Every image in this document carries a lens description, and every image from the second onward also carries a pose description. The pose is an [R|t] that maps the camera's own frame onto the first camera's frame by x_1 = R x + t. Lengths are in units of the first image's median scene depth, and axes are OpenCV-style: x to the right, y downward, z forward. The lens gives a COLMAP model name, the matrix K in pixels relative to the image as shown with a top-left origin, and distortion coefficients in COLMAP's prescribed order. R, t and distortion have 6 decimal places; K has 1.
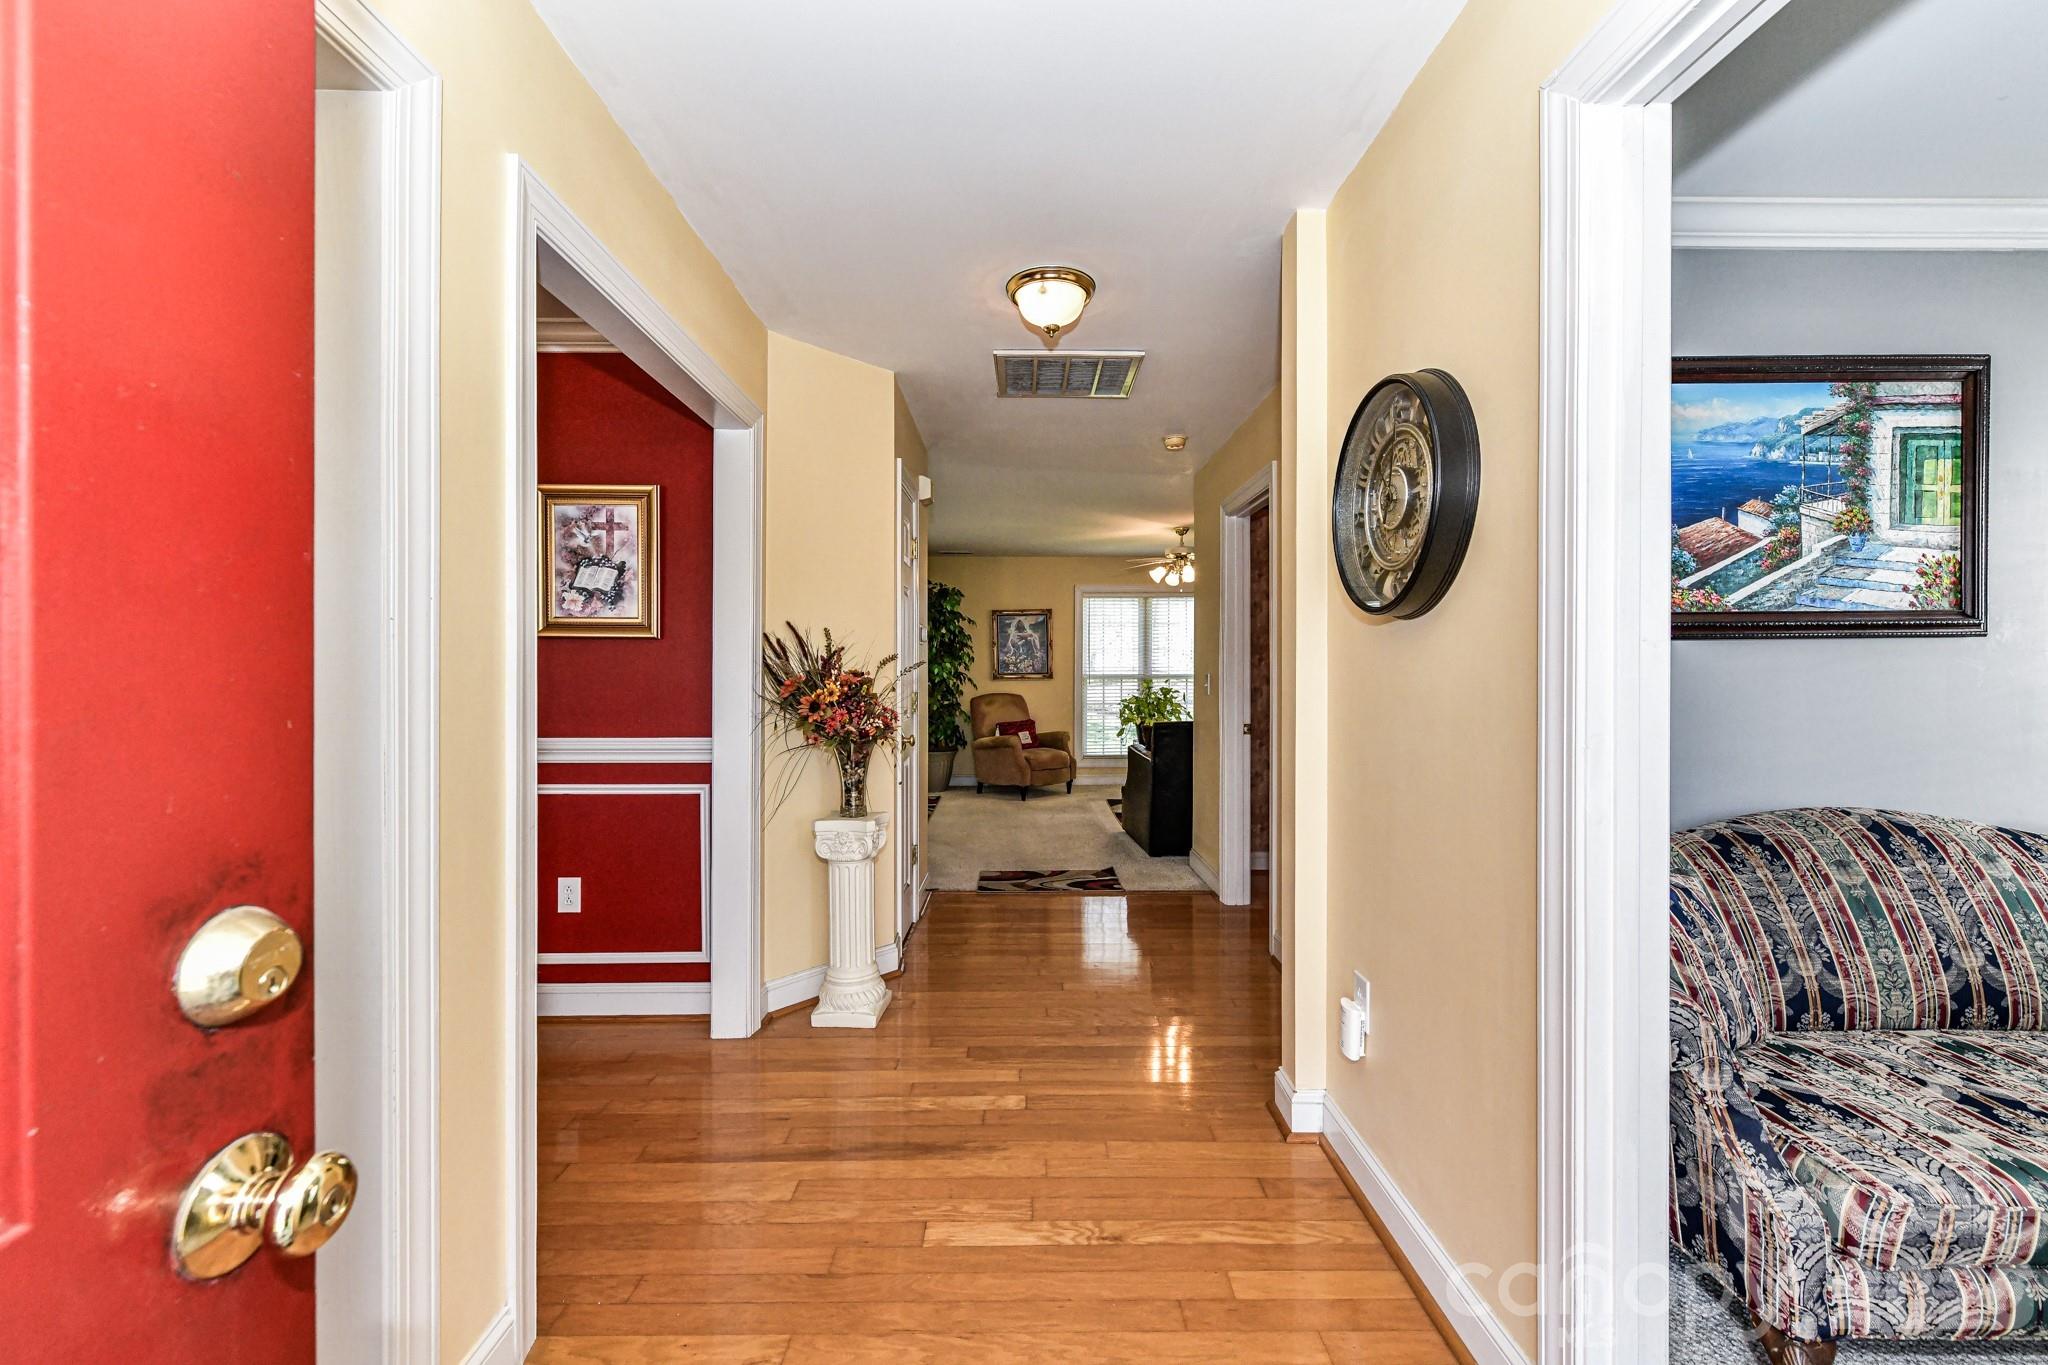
lens RADIAL K [[818.6, 0, 1029.4], [0, 818.6, 670.6], [0, 0, 1]] dist [-0.000138, 0.000377]
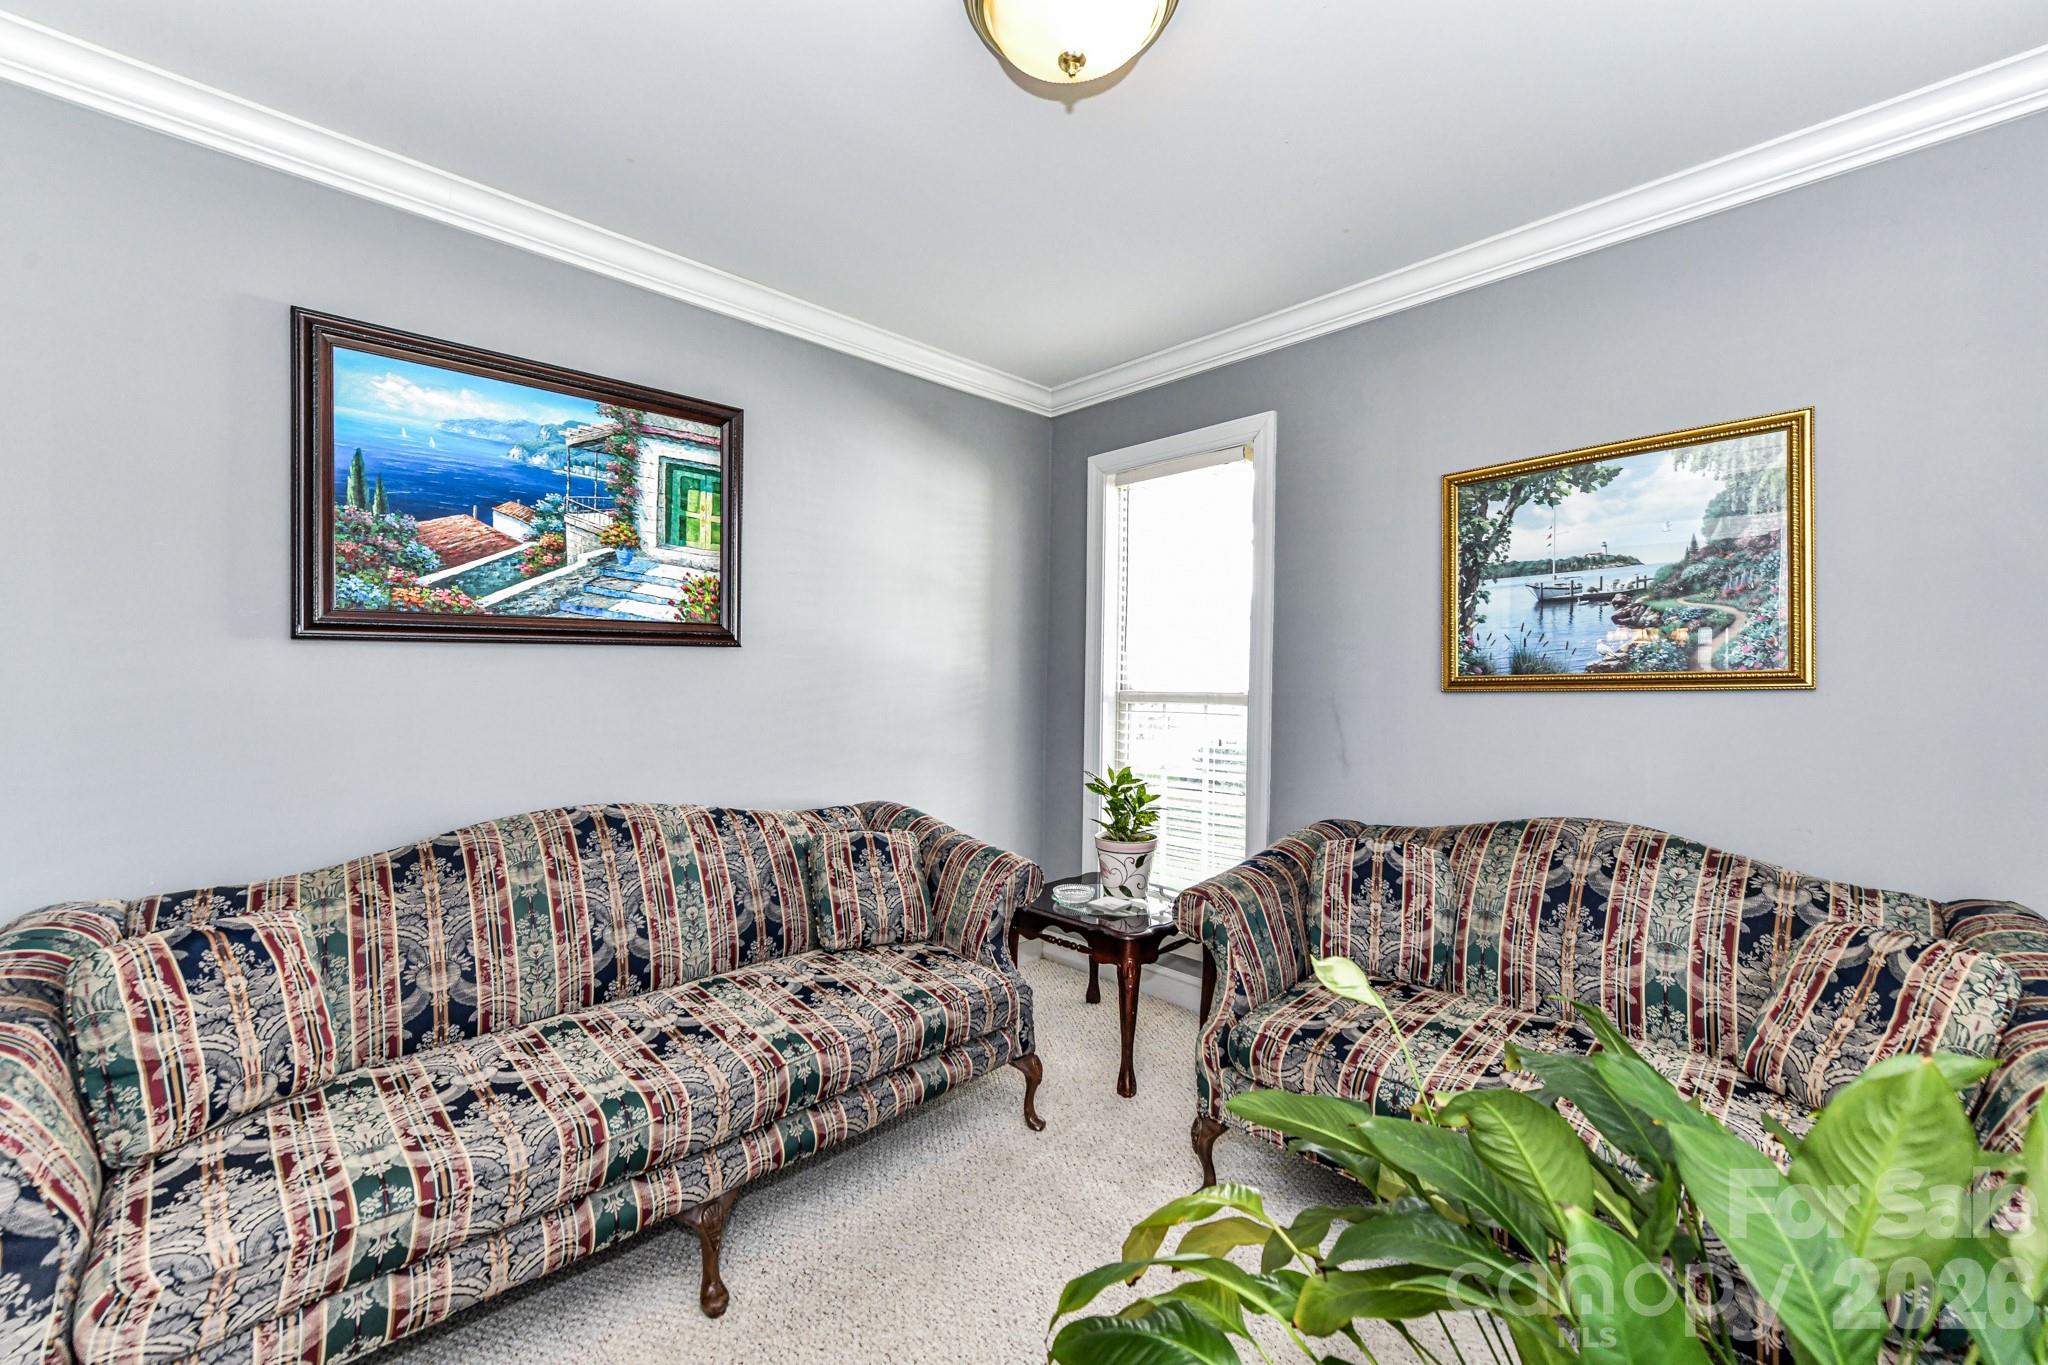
lens RADIAL K [[811.7, 0, 1018.2], [0, 811.7, 687.6], [0, 0, 1]] dist [0.013093, -0.007483]
pose [[0.729351, -0.007800, 0.684095, 0.655861], [-0.002615, 0.999896, 0.014188, -0.000503], [-0.684134, -0.012137, 0.729255, -0.137526]]
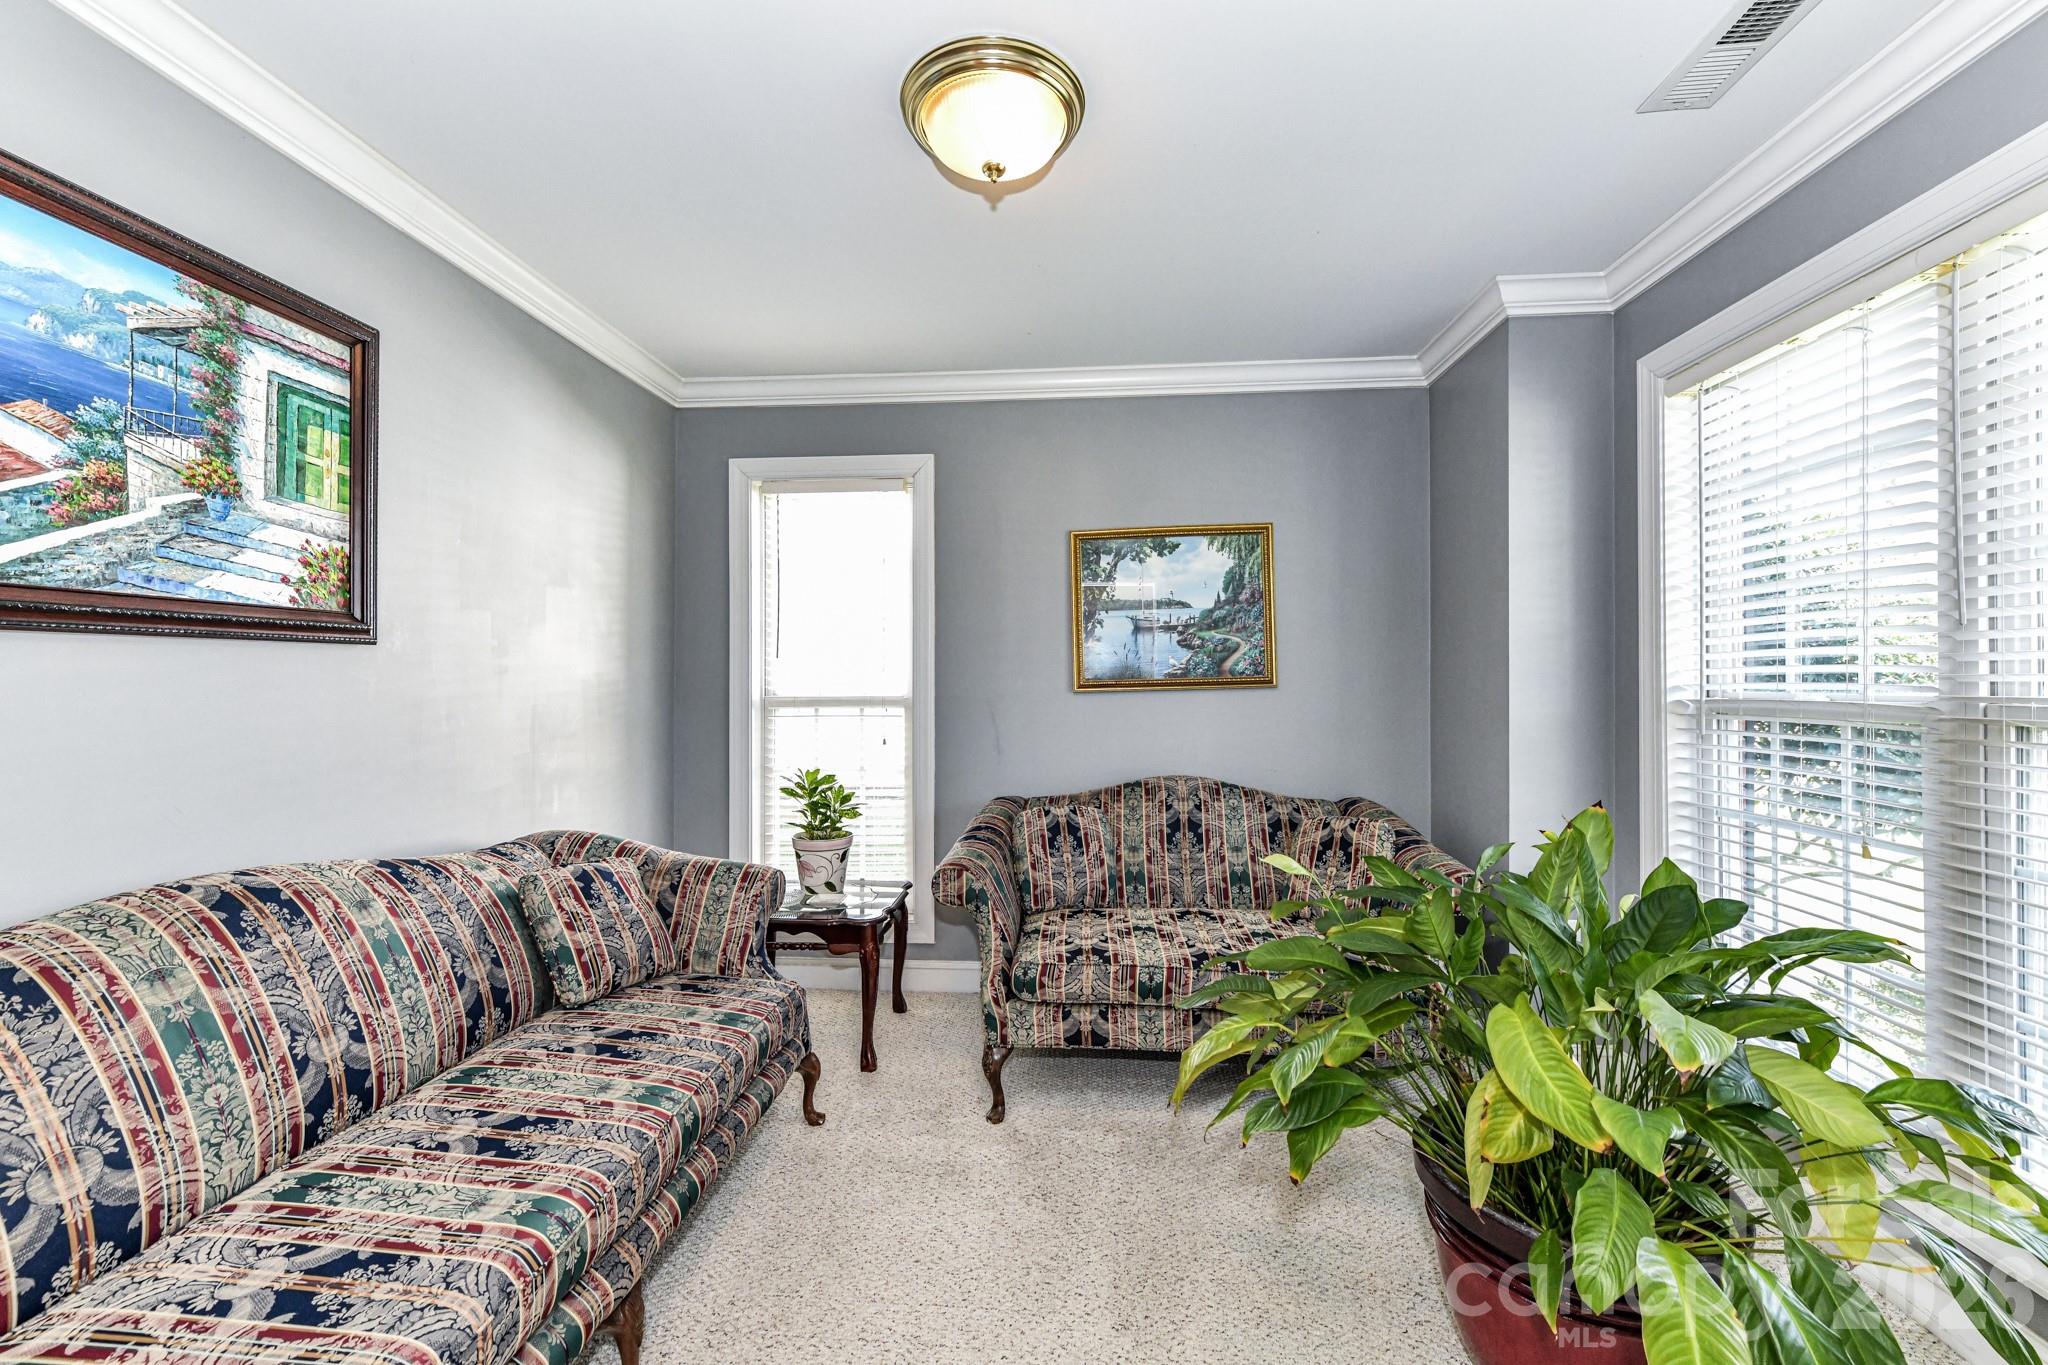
lens RADIAL K [[813.3, 0, 1024.0], [0, 813.3, 682.5], [0, 0, 1]] dist [0.001351, -0.000367]
pose [[0.099314, 0.000063, 0.995056, 0.357855], [0.002215, 0.999998, -0.000284, 0.001491], [-0.995054, 0.002232, 0.099313, 0.210701]]
